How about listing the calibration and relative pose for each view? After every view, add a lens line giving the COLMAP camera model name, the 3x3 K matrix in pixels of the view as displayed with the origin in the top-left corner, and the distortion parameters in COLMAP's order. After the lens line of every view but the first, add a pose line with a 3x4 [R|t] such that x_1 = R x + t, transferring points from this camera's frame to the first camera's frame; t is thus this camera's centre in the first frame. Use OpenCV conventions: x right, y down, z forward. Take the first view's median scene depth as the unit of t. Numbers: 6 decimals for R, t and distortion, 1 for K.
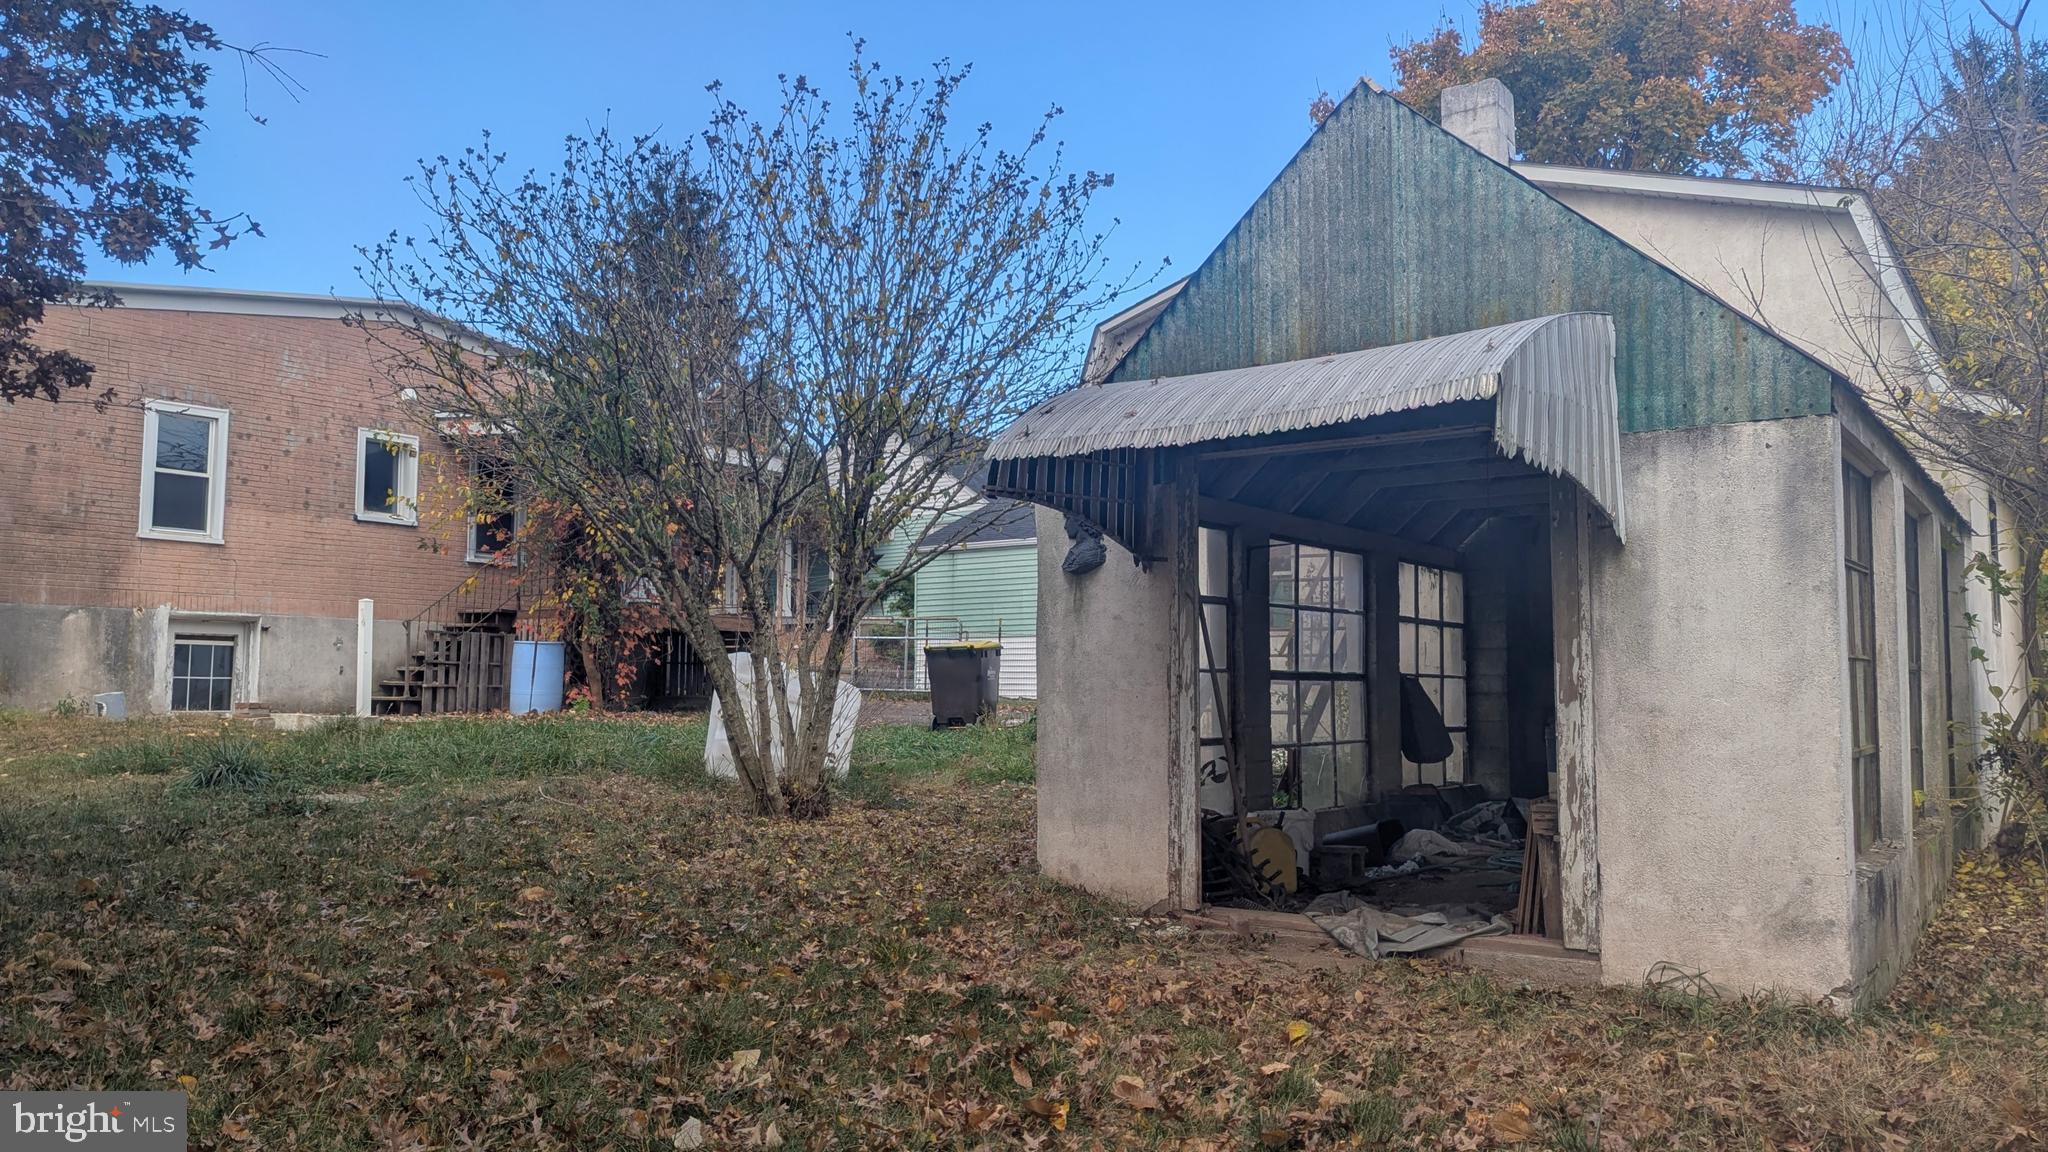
lens RADIAL K [[1442.4, 0, 1024.0], [0, 1442.4, 577.6], [0, 0, 1]] dist [0.020739, -0.017144]
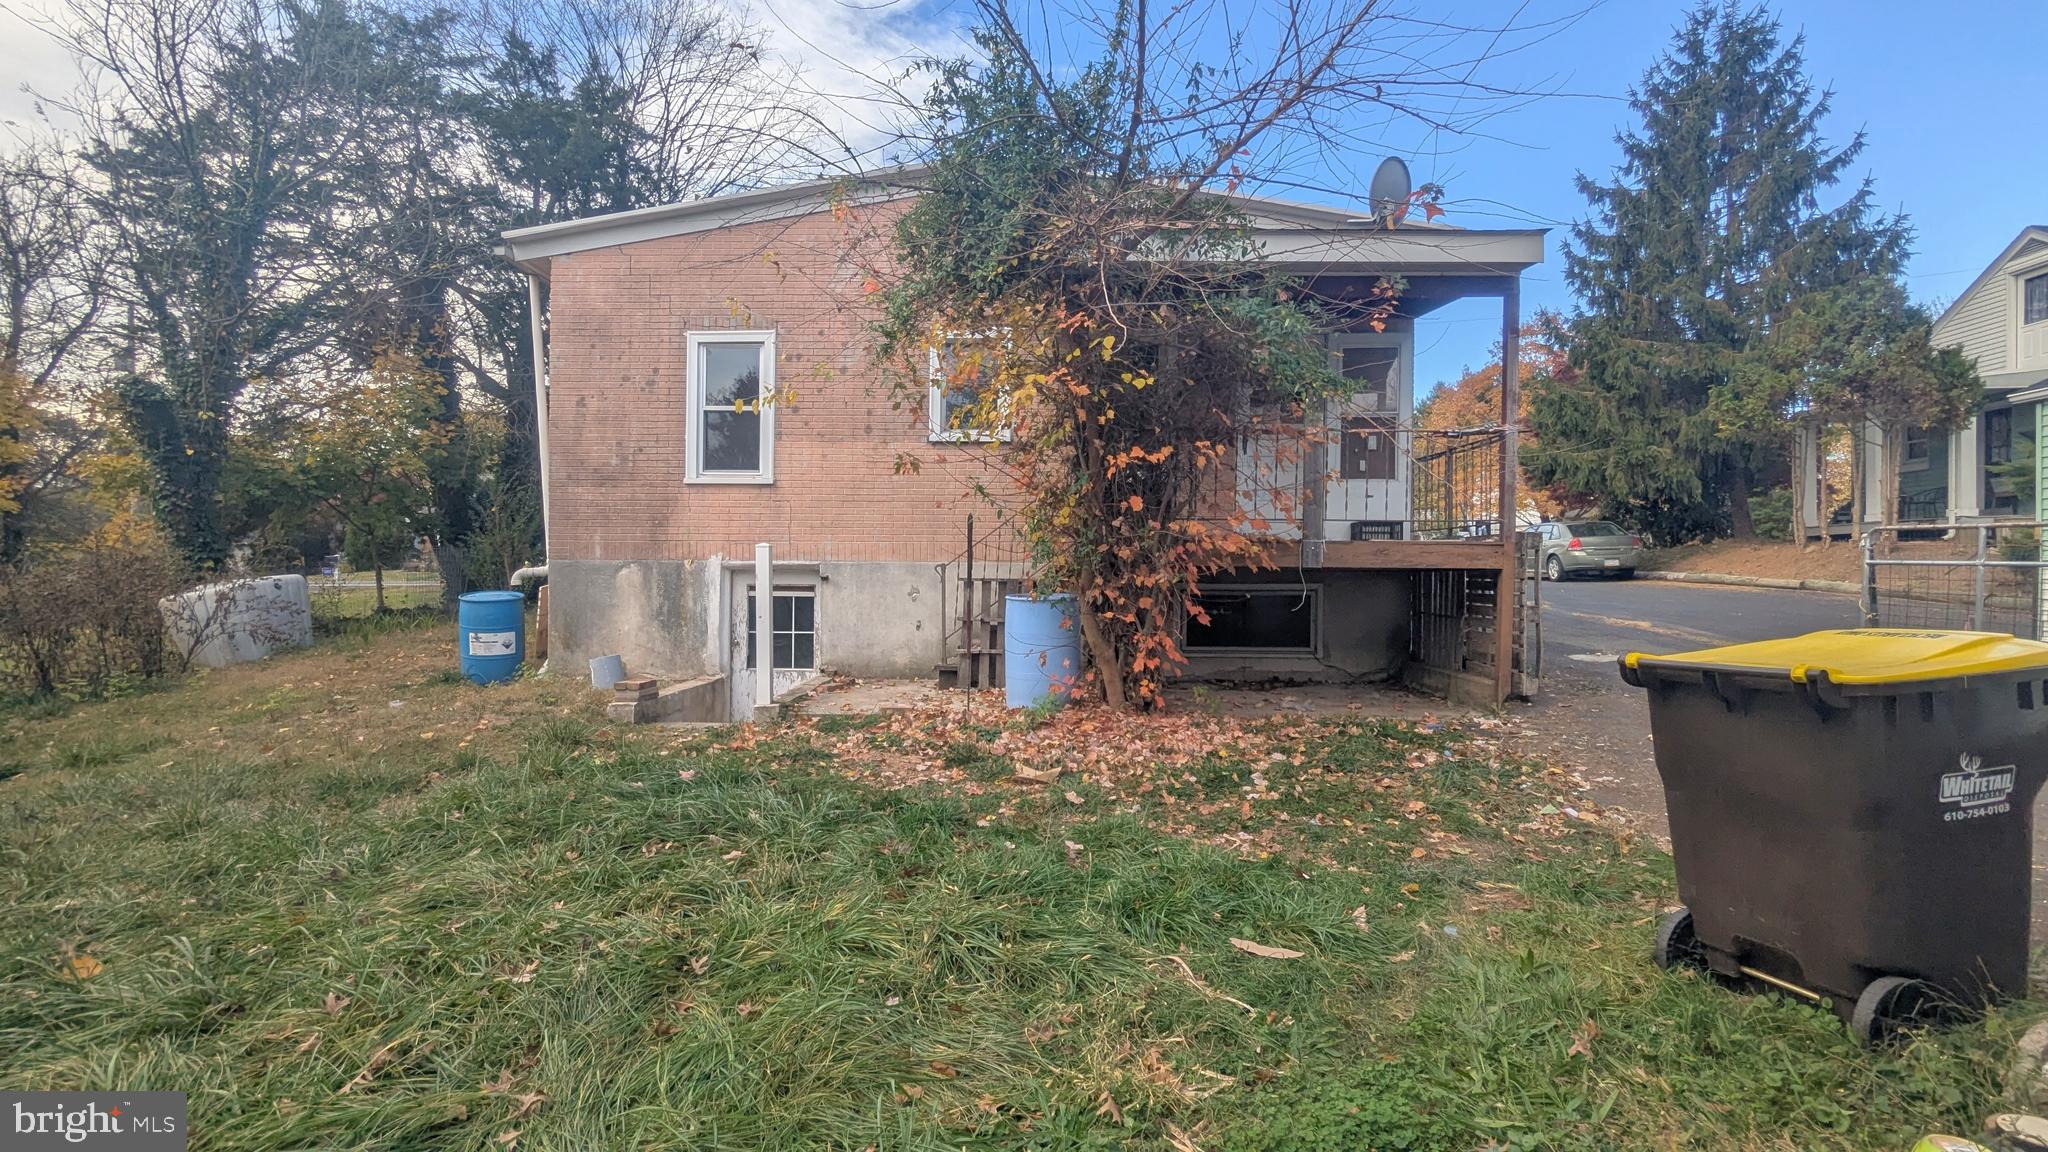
lens RADIAL K [[961.8, 0, 1029.0], [0, 961.8, 572.4], [0, 0, 1]] dist [0.005483, 0.000404]
pose [[0.567948, 0.001461, -0.823063, 0.019804], [0.061446, 0.997133, 0.044170, 0.014718], [0.820768, -0.075660, 0.566230, 0.798366]]
